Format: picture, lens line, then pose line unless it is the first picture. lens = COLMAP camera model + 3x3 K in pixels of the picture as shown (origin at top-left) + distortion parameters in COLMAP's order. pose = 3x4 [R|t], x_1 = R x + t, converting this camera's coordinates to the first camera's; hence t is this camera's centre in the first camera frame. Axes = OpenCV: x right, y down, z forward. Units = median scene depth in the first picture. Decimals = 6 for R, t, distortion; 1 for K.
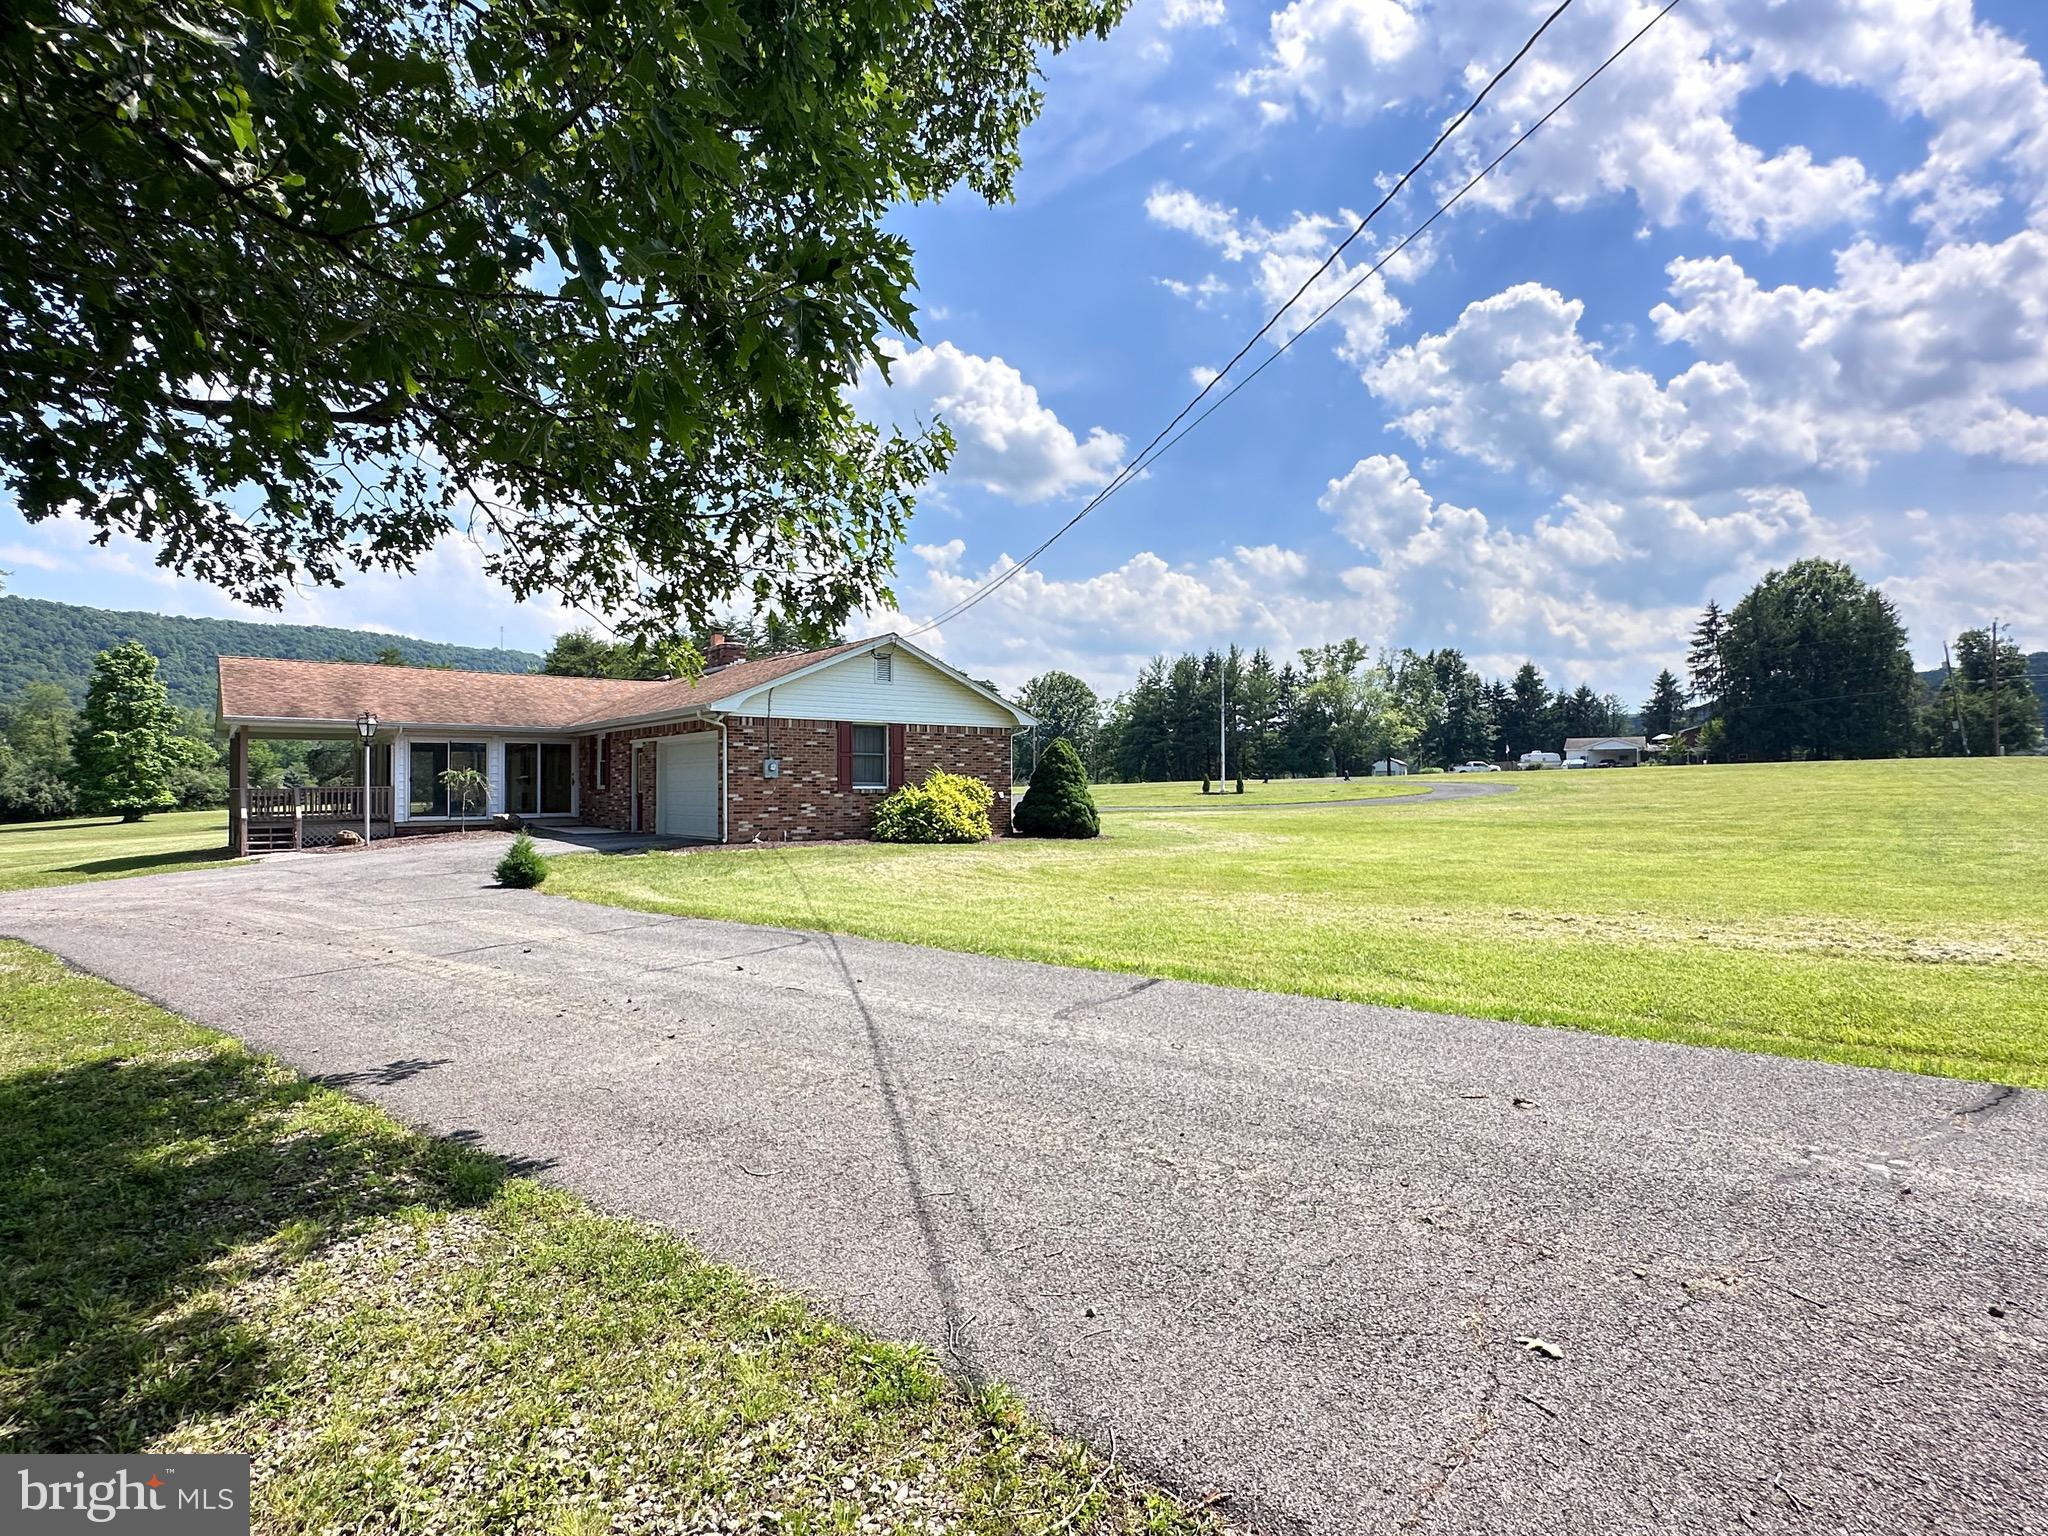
lens RADIAL K [[1027.4, 0, 1024.0], [0, 1027.4, 768.0], [0, 0, 1]] dist [0.002528, 0.000323]
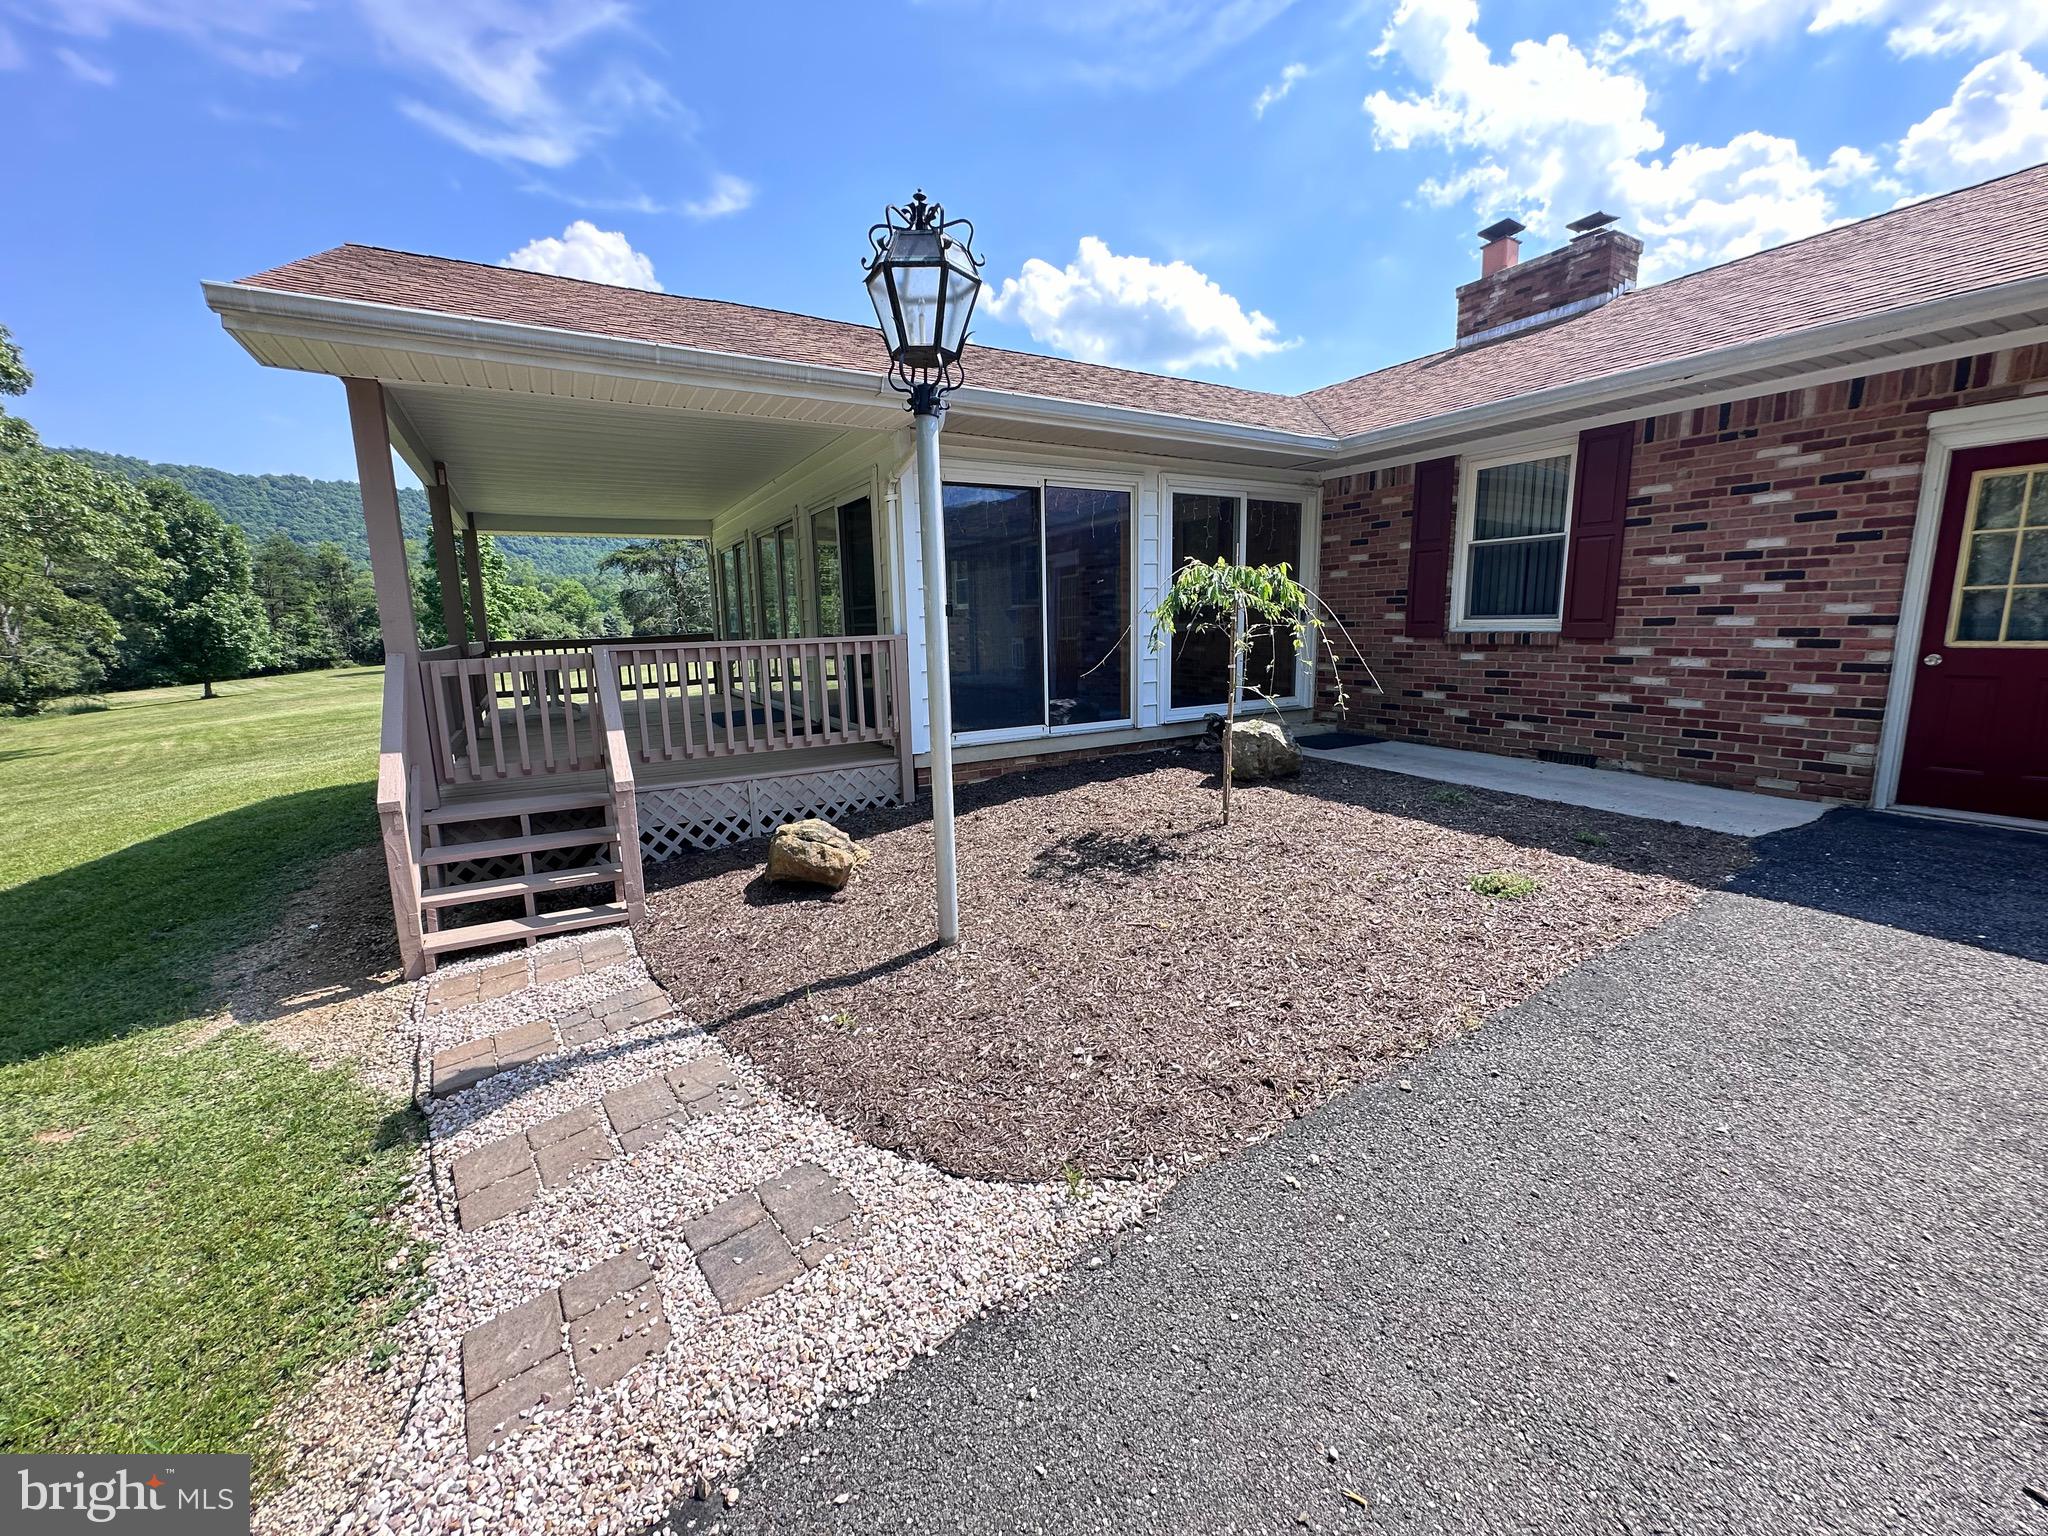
lens RADIAL K [[821.9, 0, 1024.0], [0, 821.9, 768.0], [0, 0, 1]] dist [-0.000868, -0.000141]
pose [[0.987464, 0.013453, -0.157272, -0.412327], [0.017511, 0.980875, 0.193851, 0.007994], [0.156872, -0.194174, 0.968343, 0.587147]]
